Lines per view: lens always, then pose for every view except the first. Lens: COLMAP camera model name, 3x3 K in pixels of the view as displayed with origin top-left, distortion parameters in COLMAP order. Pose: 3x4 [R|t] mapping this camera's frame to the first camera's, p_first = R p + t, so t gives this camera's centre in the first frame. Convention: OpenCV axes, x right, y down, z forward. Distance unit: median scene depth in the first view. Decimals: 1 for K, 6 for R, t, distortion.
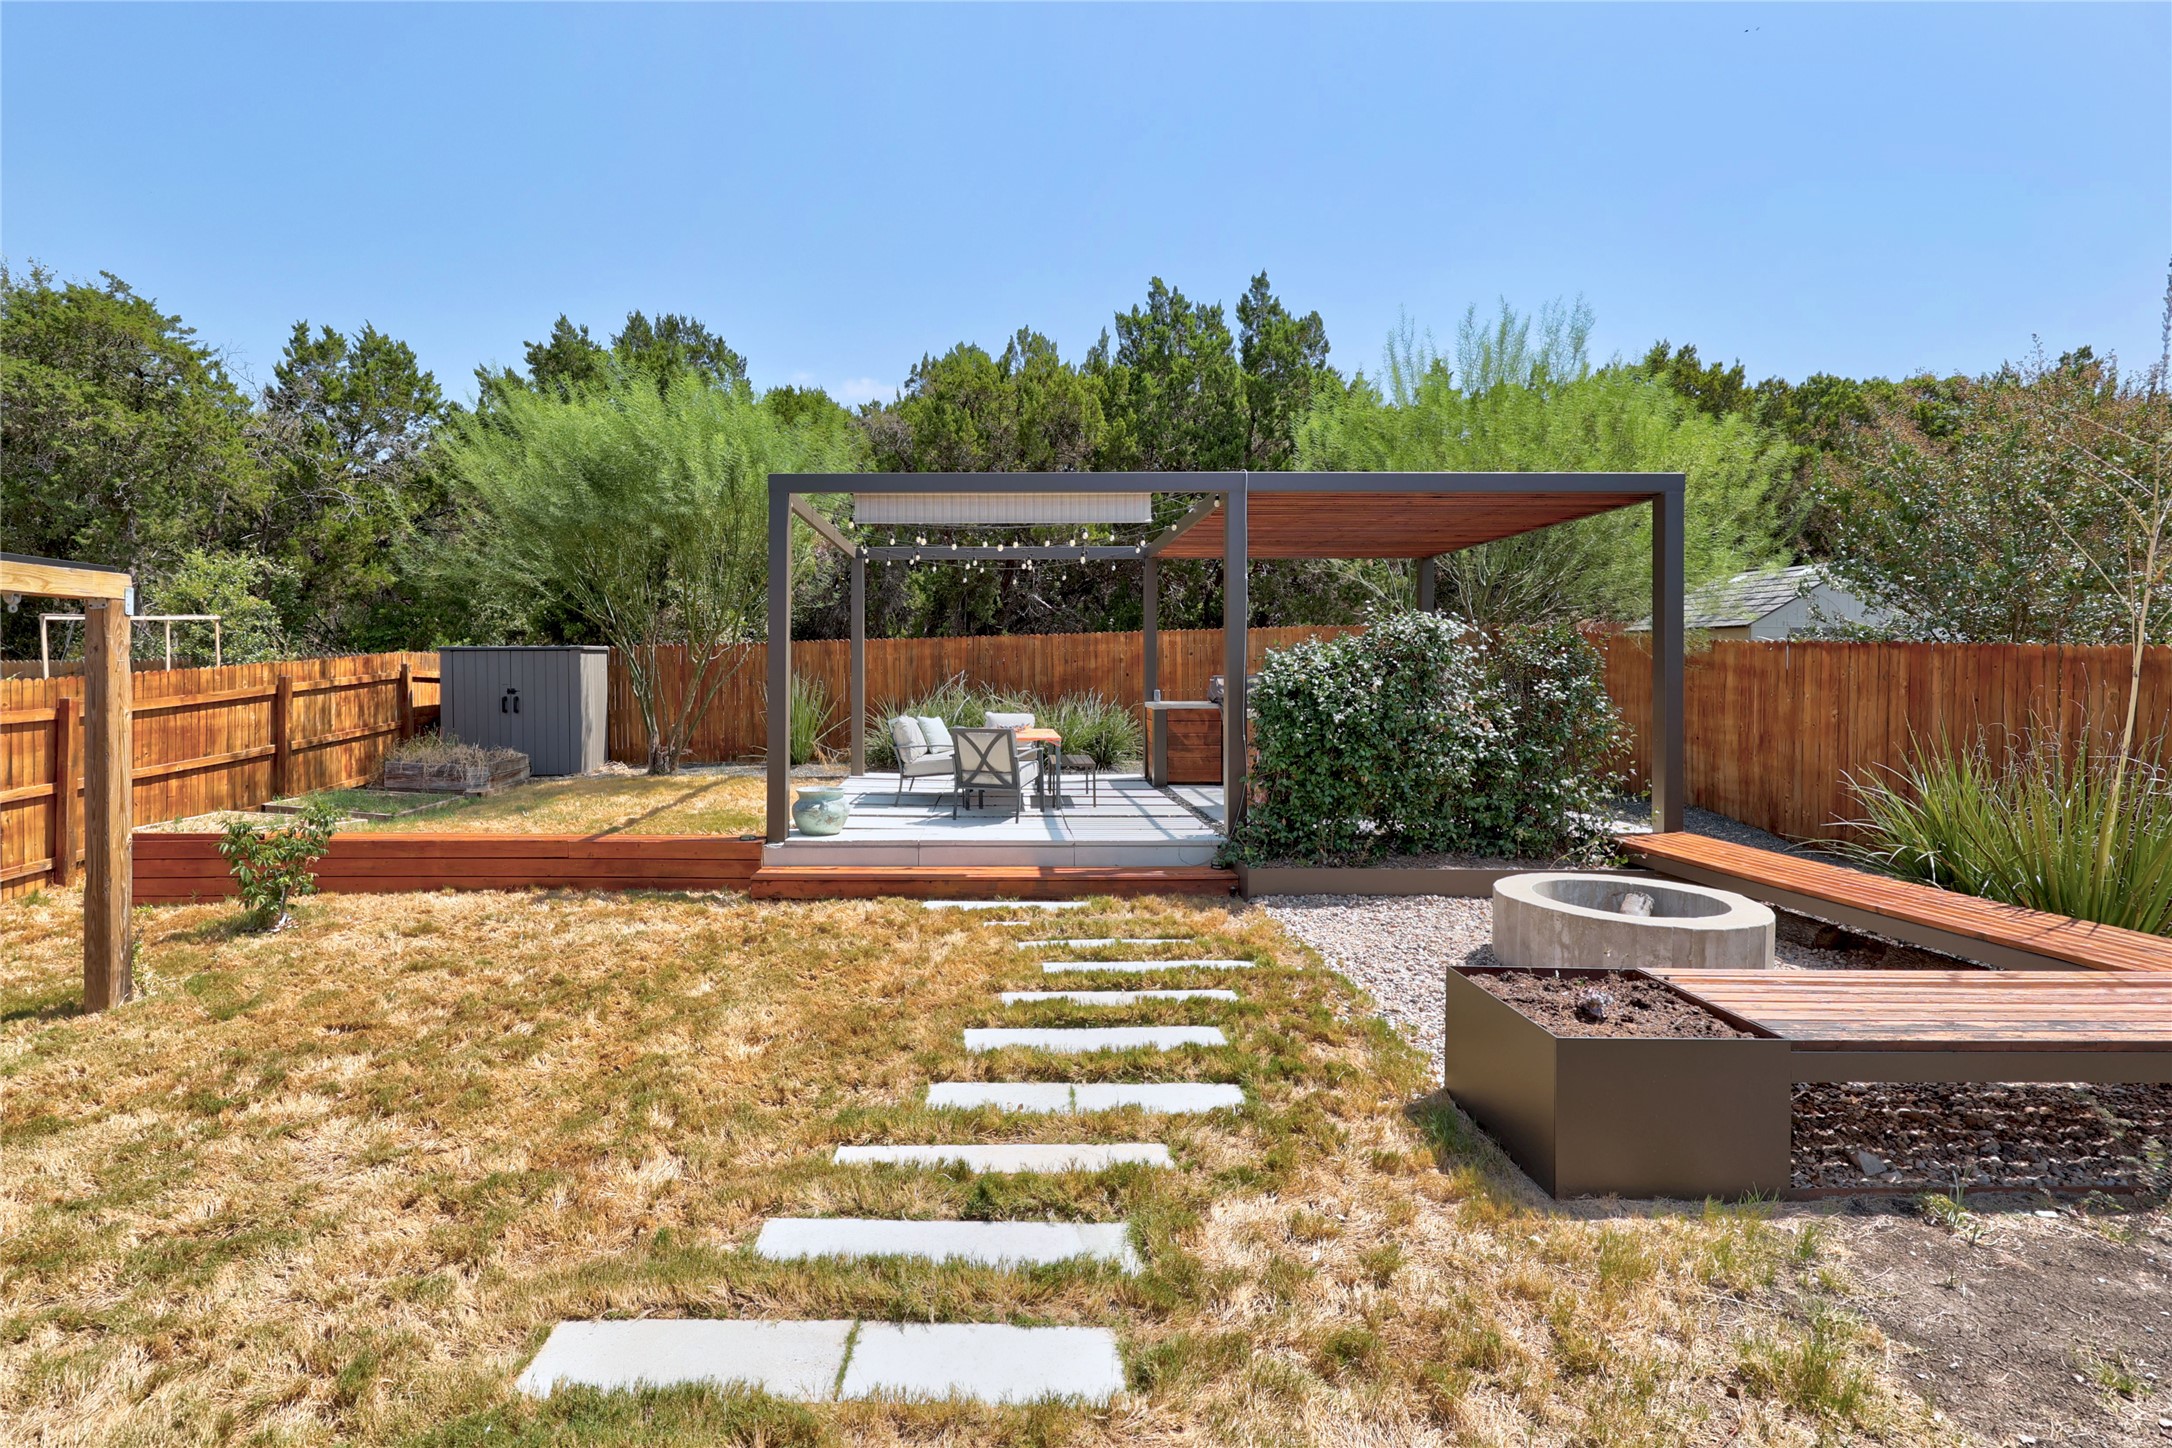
lens RADIAL K [[922.6, 0, 1083.5], [0, 922.6, 680.4], [0, 0, 1]] dist [0.008181, -0.010147]
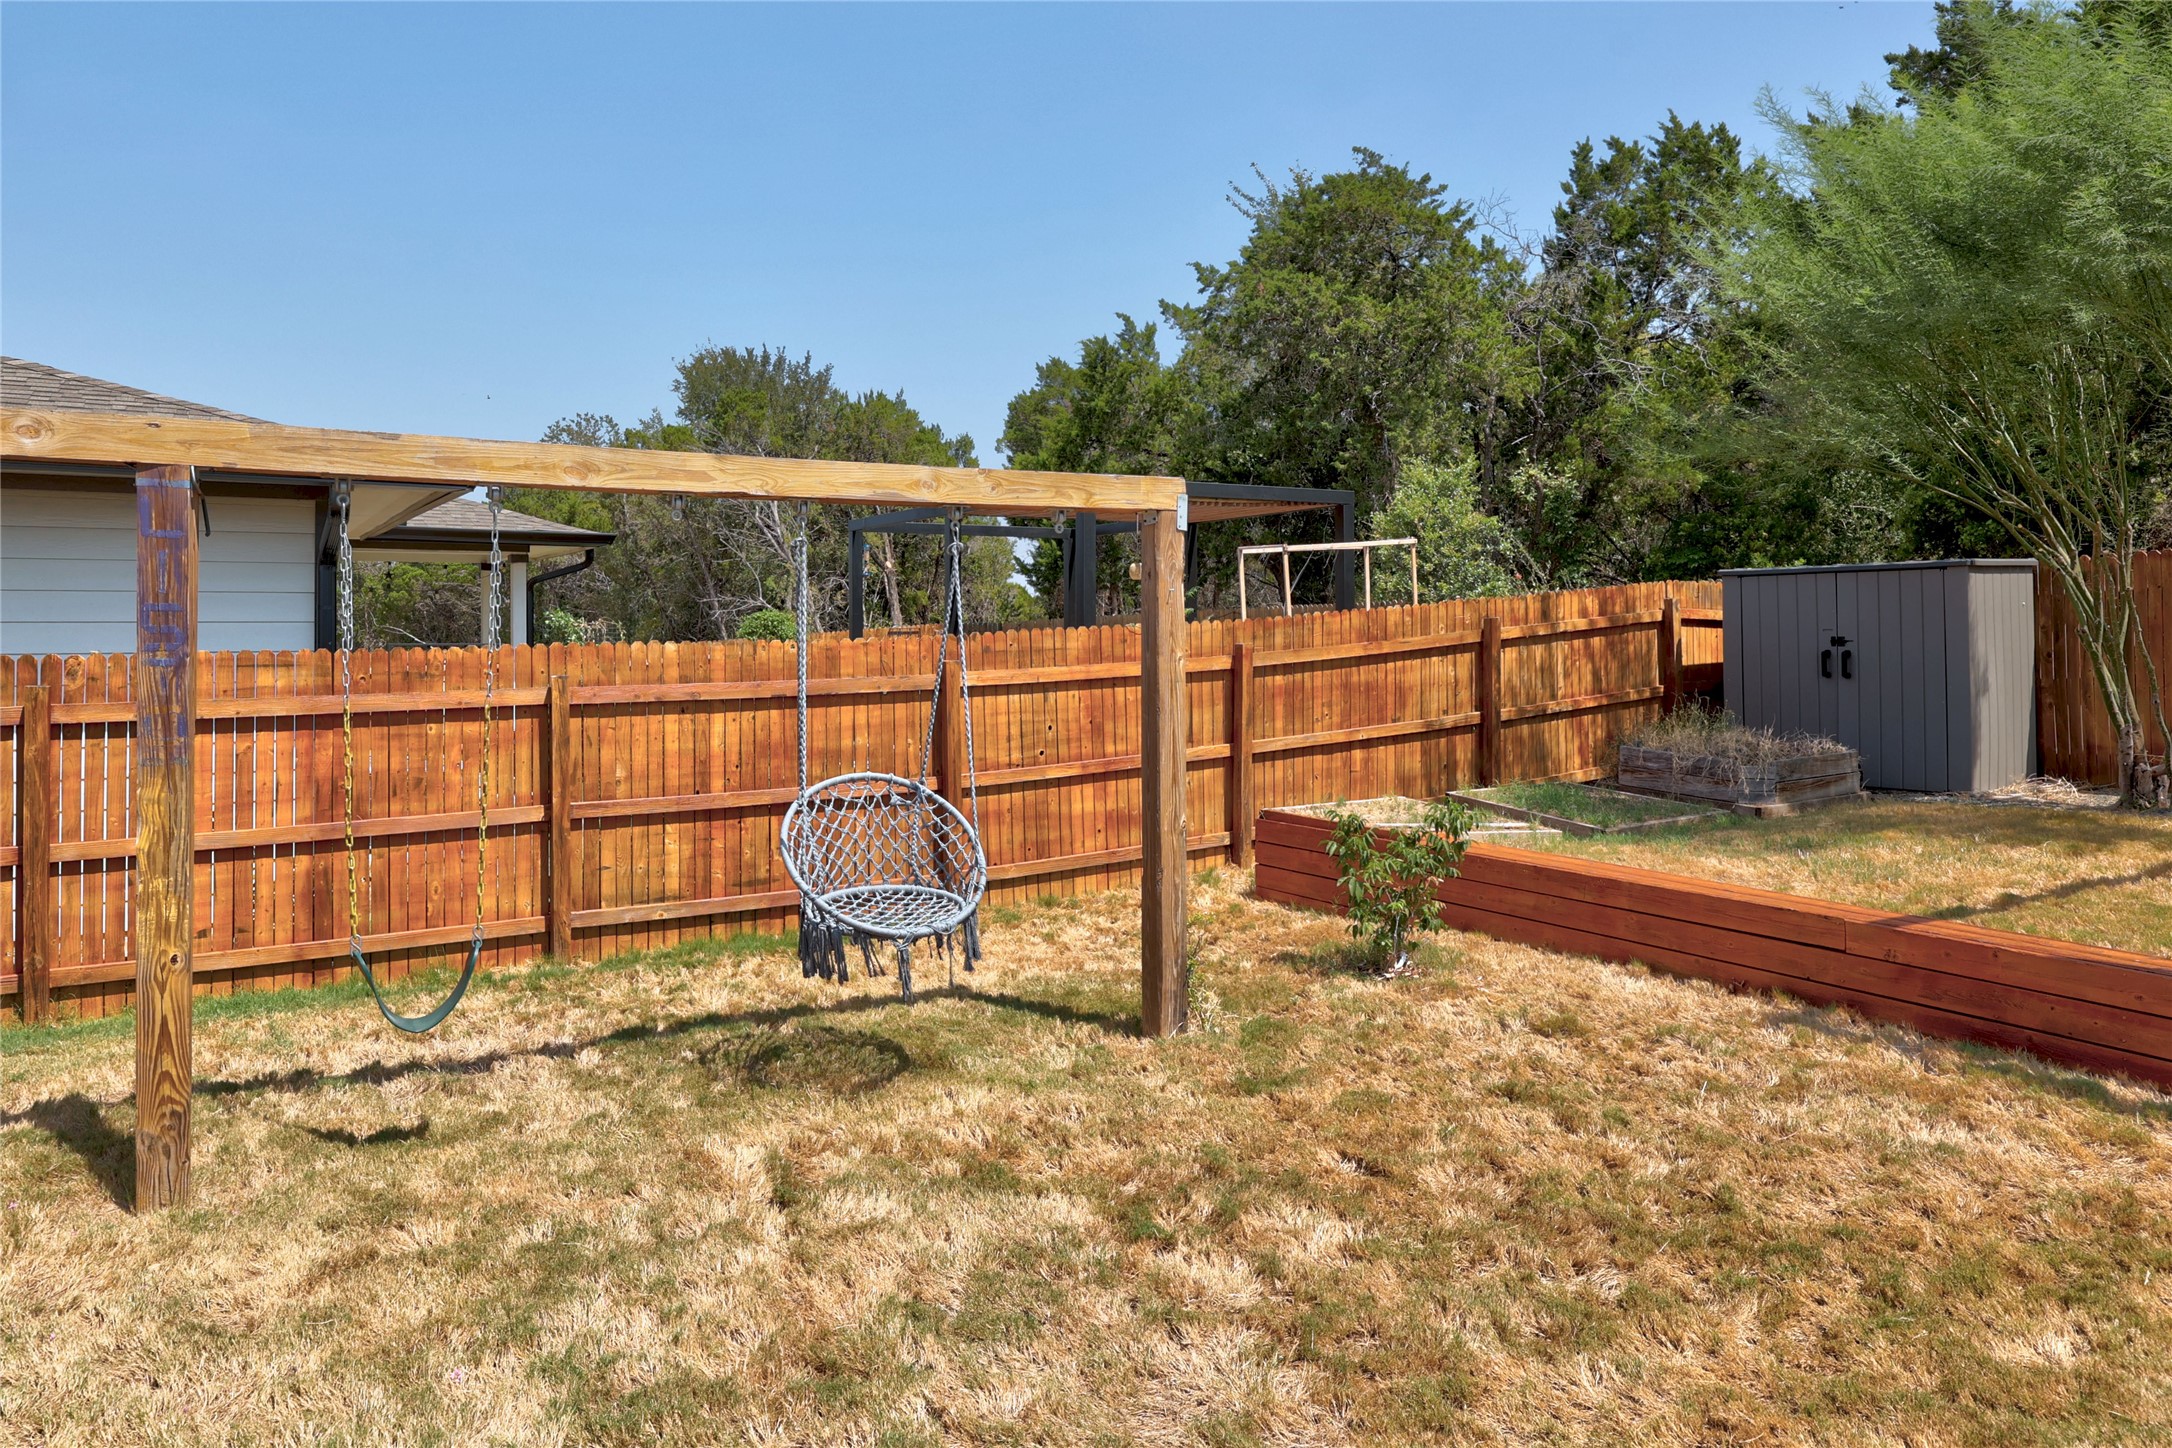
lens RADIAL K [[1379.8, 0, 1022.8], [0, 1379.8, 636.8], [0, 0, 1]] dist [0.002590, -0.001236]
pose [[0.389474, -0.004659, -0.921026, -0.016490], [0.005054, 0.999983, -0.002921, 0.012905], [0.921024, -0.003517, 0.389491, 0.266922]]
